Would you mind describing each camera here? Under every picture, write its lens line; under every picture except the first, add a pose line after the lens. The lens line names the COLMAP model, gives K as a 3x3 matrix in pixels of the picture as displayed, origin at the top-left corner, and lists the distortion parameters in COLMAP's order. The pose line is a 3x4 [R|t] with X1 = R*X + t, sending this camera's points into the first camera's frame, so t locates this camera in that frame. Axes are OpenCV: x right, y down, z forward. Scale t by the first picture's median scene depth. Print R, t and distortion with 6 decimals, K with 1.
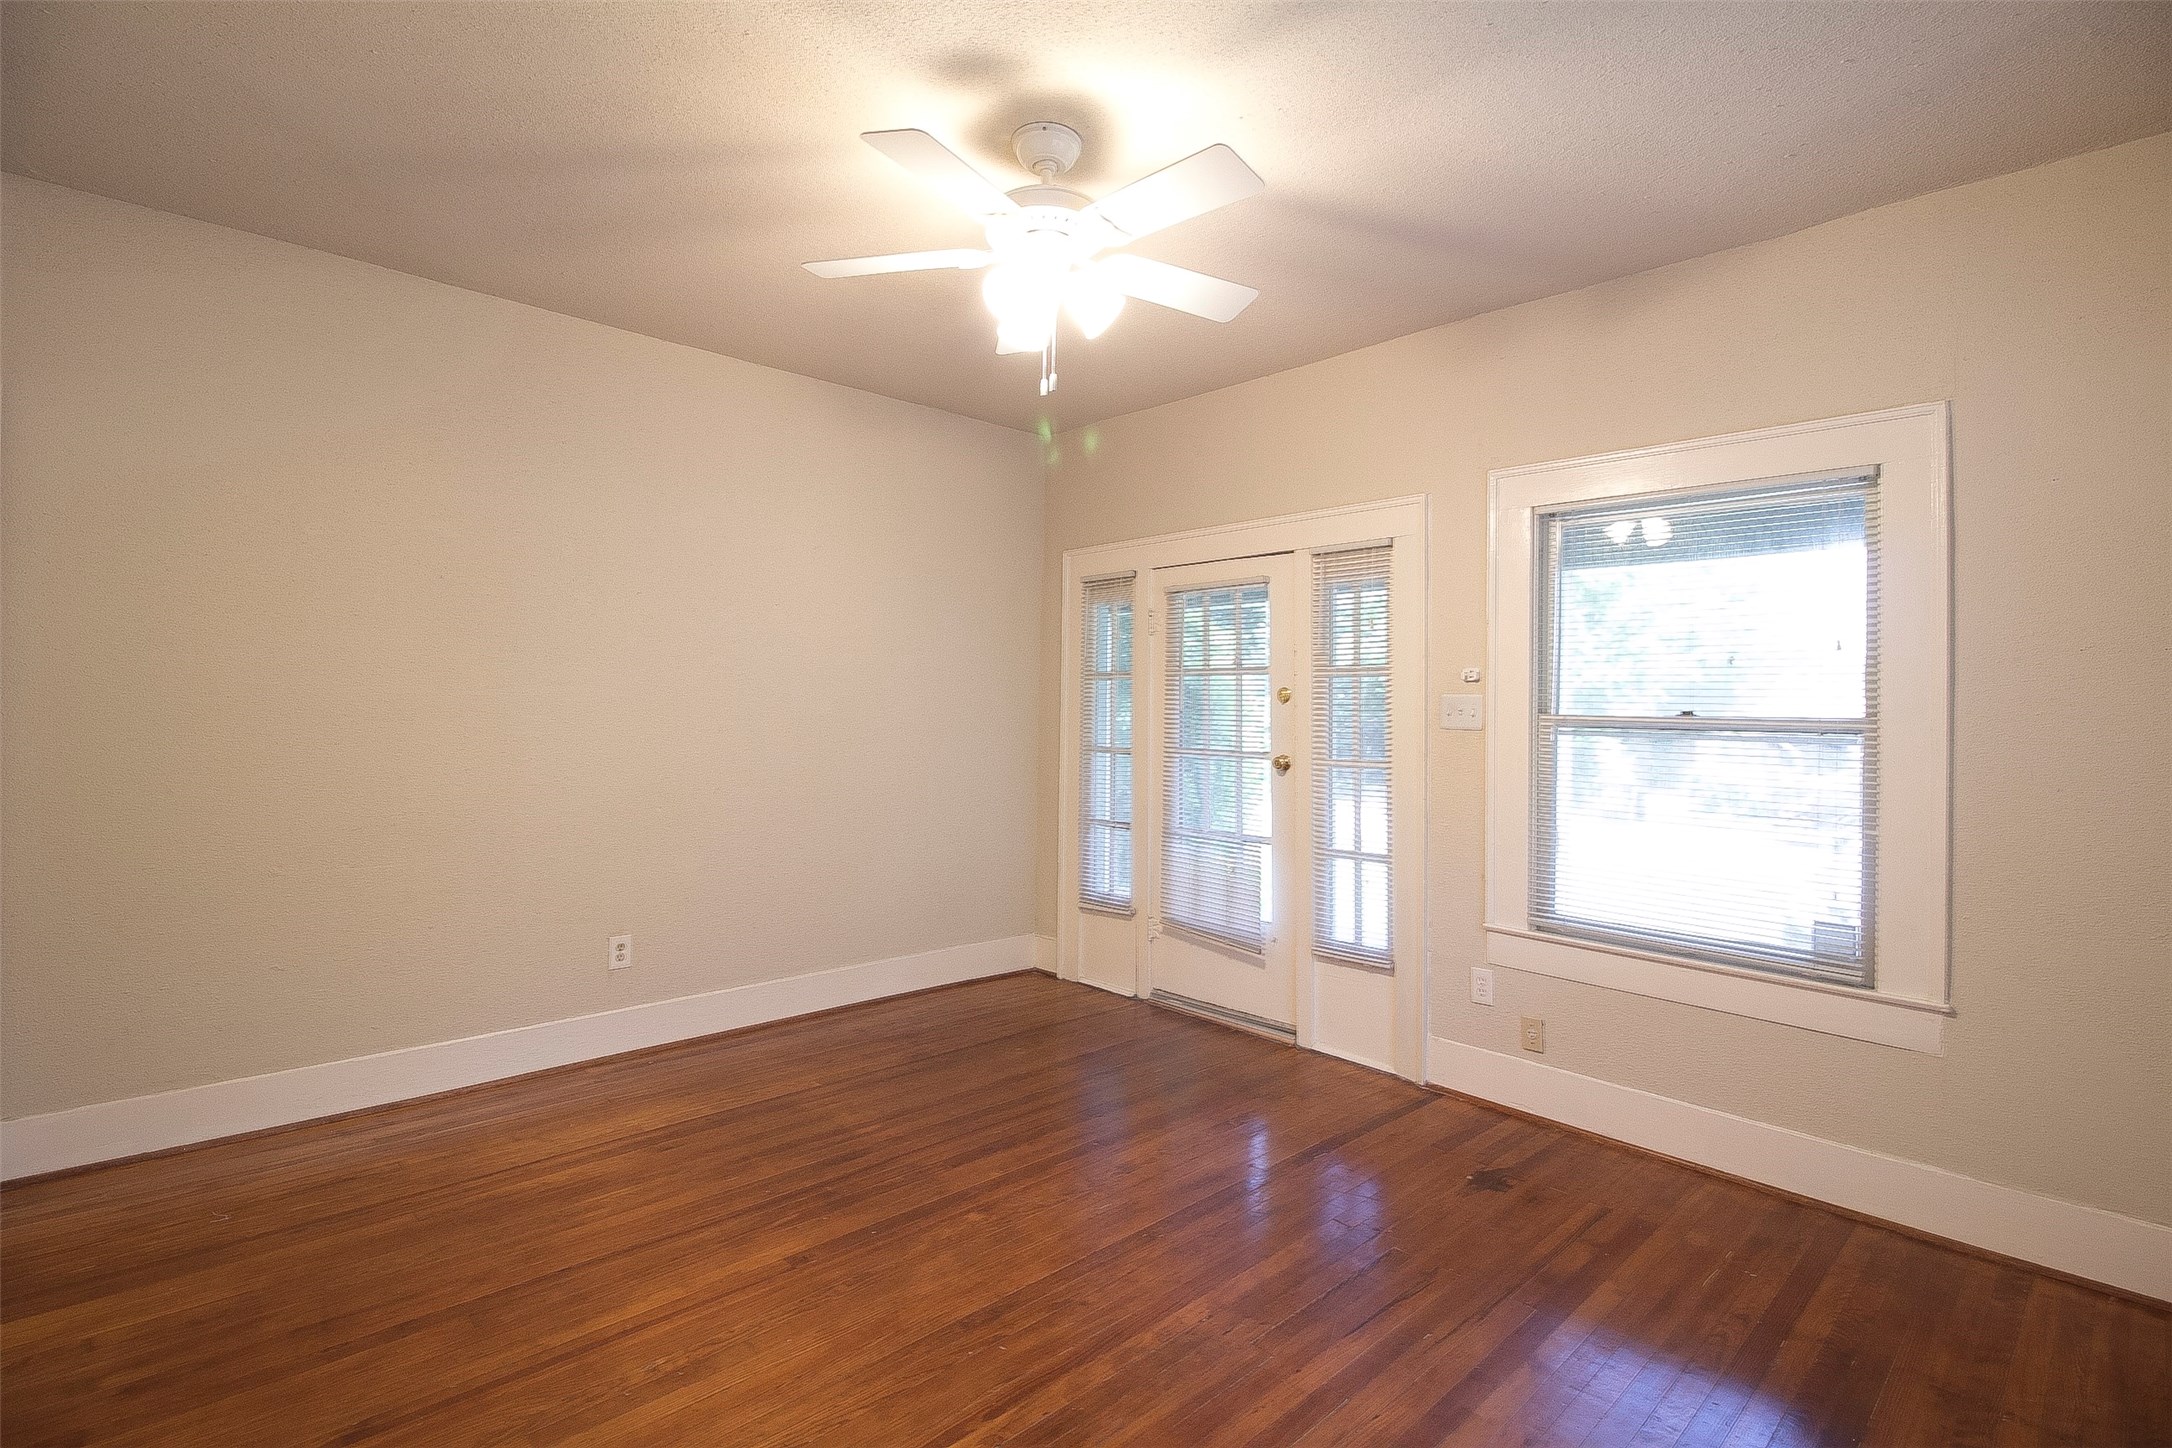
lens RADIAL K [[1012.7, 0, 1086.1], [0, 1012.7, 715.8], [0, 0, 1]] dist [0.027865, -0.008062]
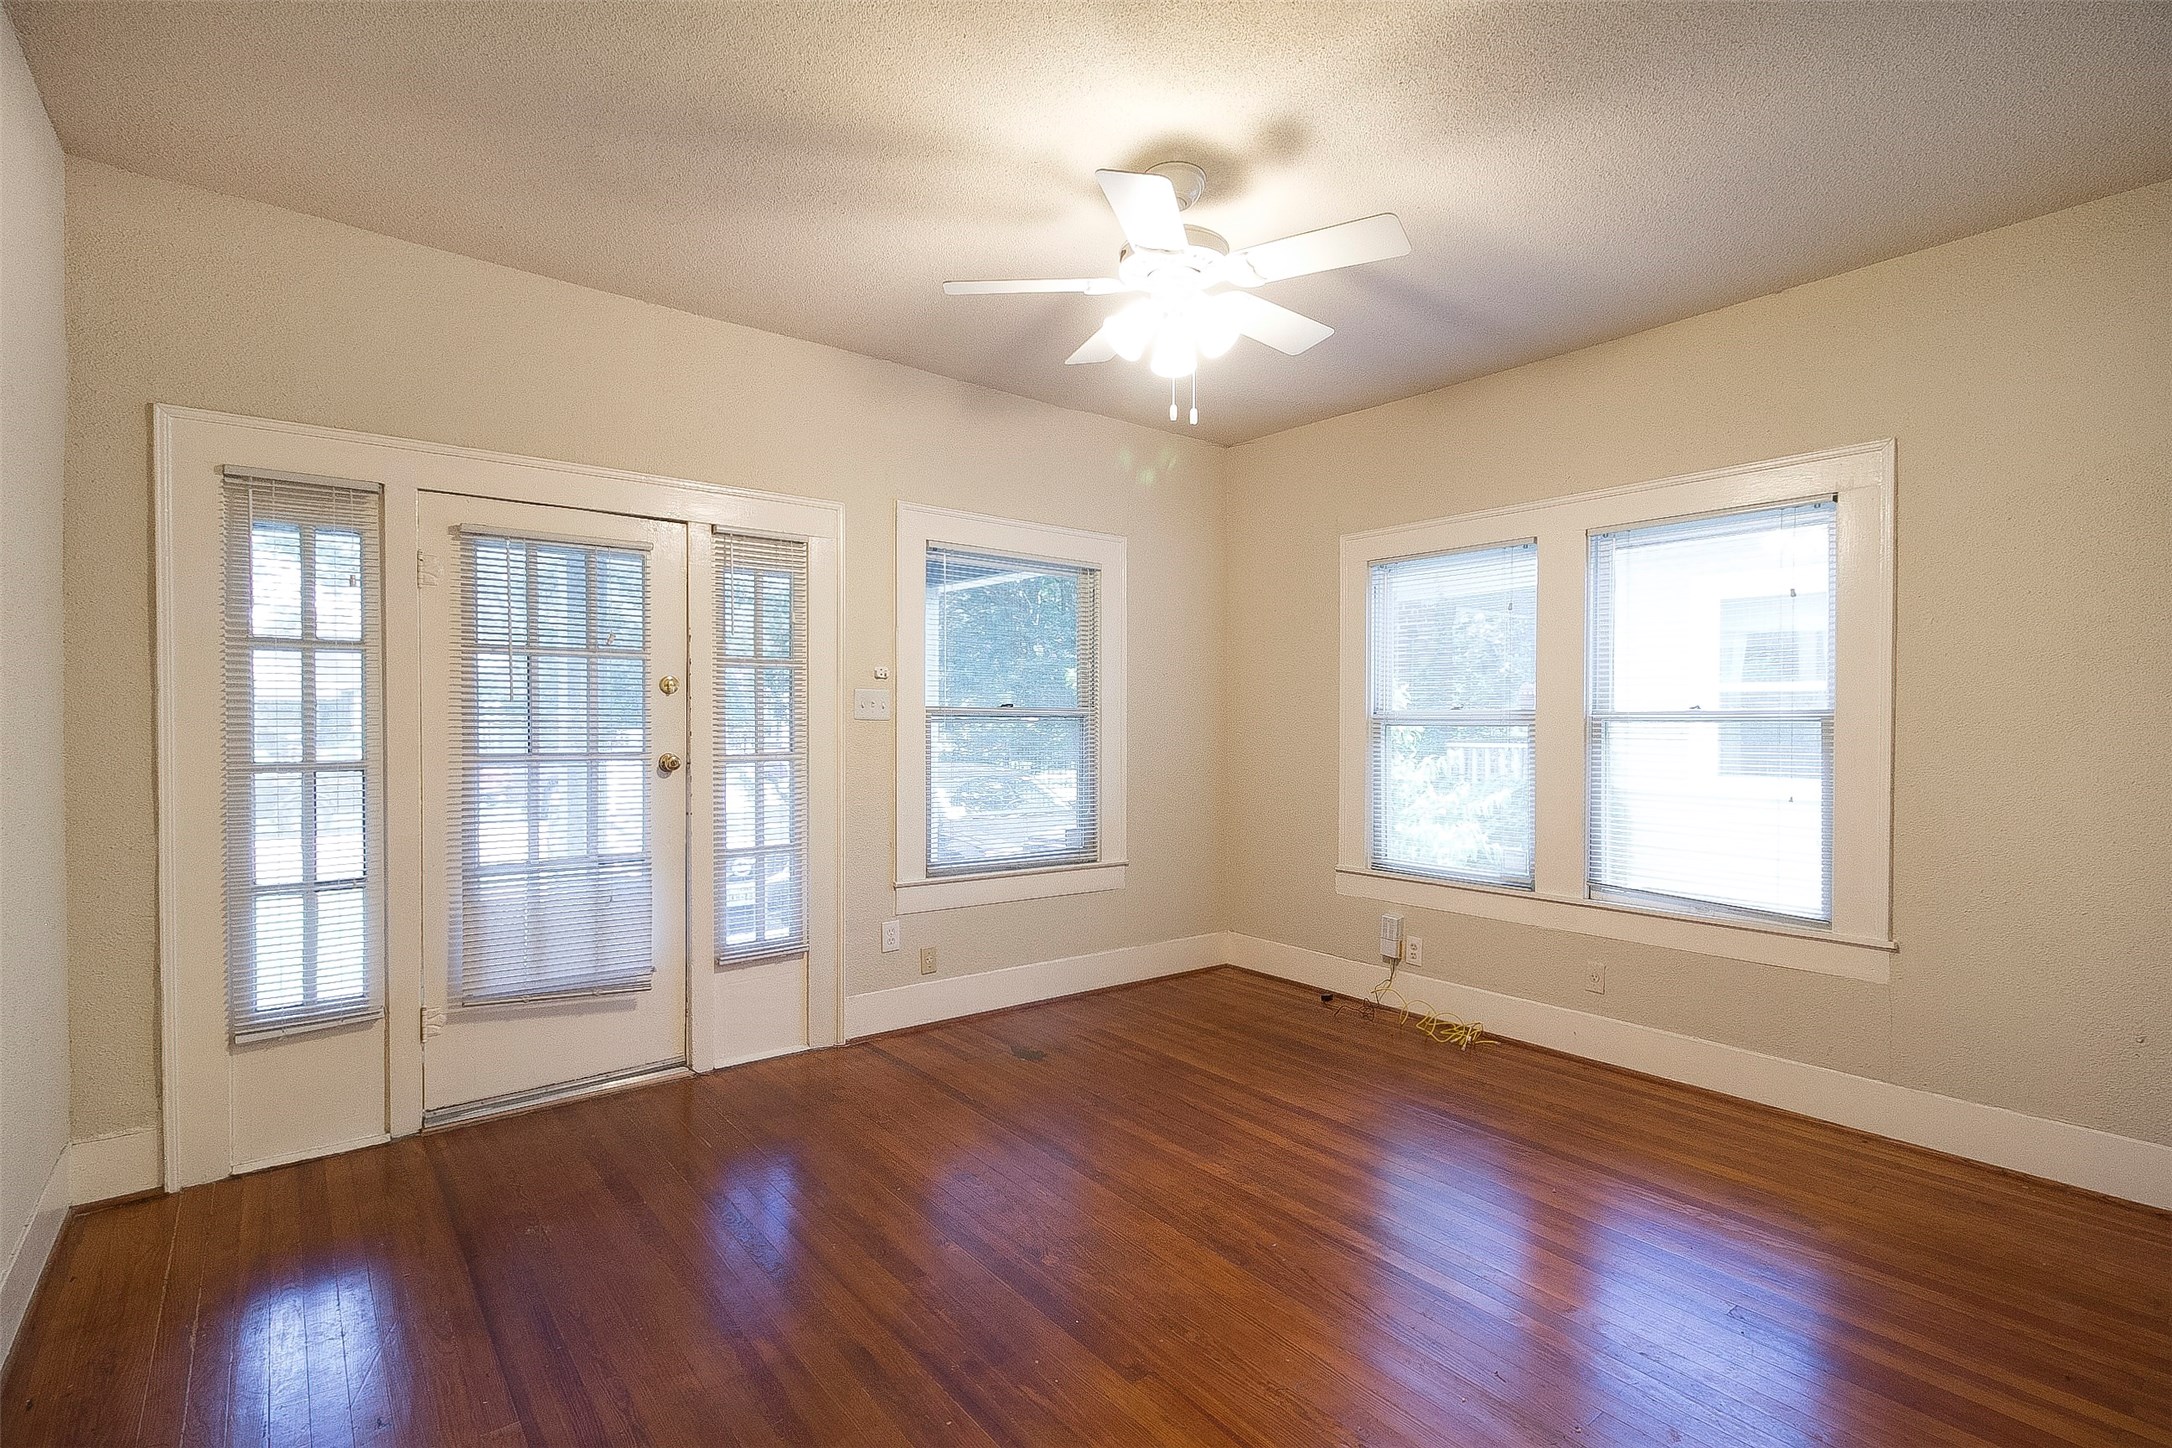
lens RADIAL K [[1012.7, 0, 1090.3], [0, 1012.7, 730.2], [0, 0, 1]] dist [0.027865, -0.008062]
pose [[0.091281, -0.029657, 0.995383, -0.736105], [-0.003785, 0.999539, 0.030128, -0.010227], [-0.995818, -0.006518, 0.091126, 0.646422]]
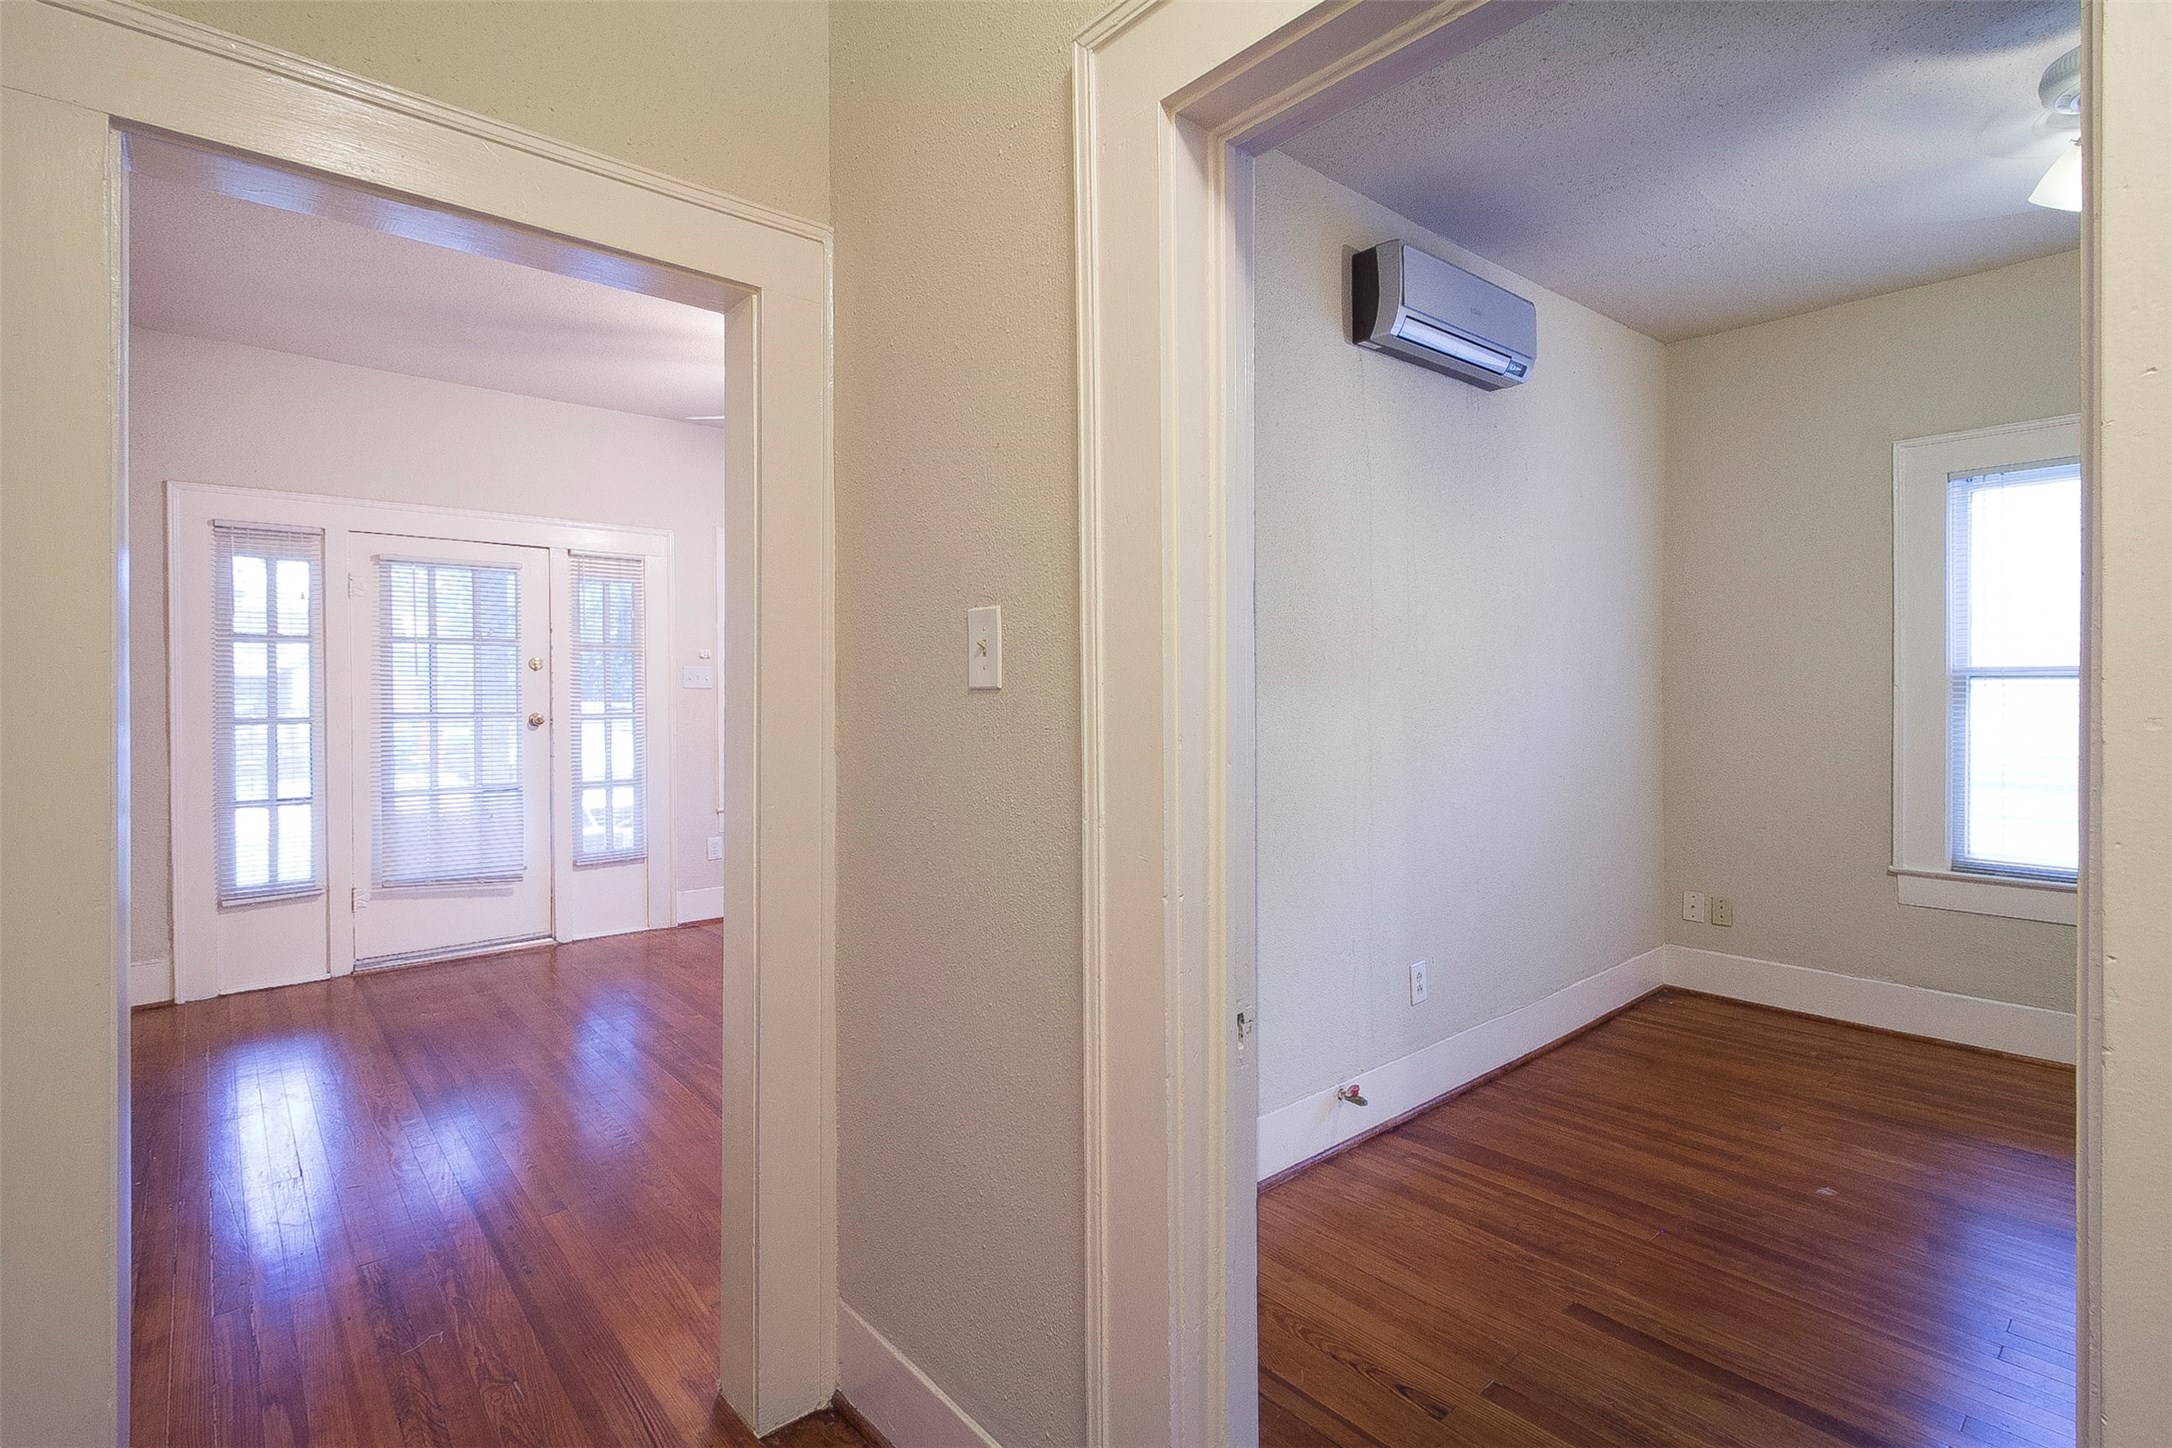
lens RADIAL K [[1012.7, 0, 1108.1], [0, 1012.7, 698.3], [0, 0, 1]] dist [0.027865, -0.008062]
pose [[0.046066, -0.023106, 0.998671, -1.148692], [0.002913, 0.999731, 0.022996, -0.005779], [-0.998934, 0.001850, 0.046121, 0.296679]]
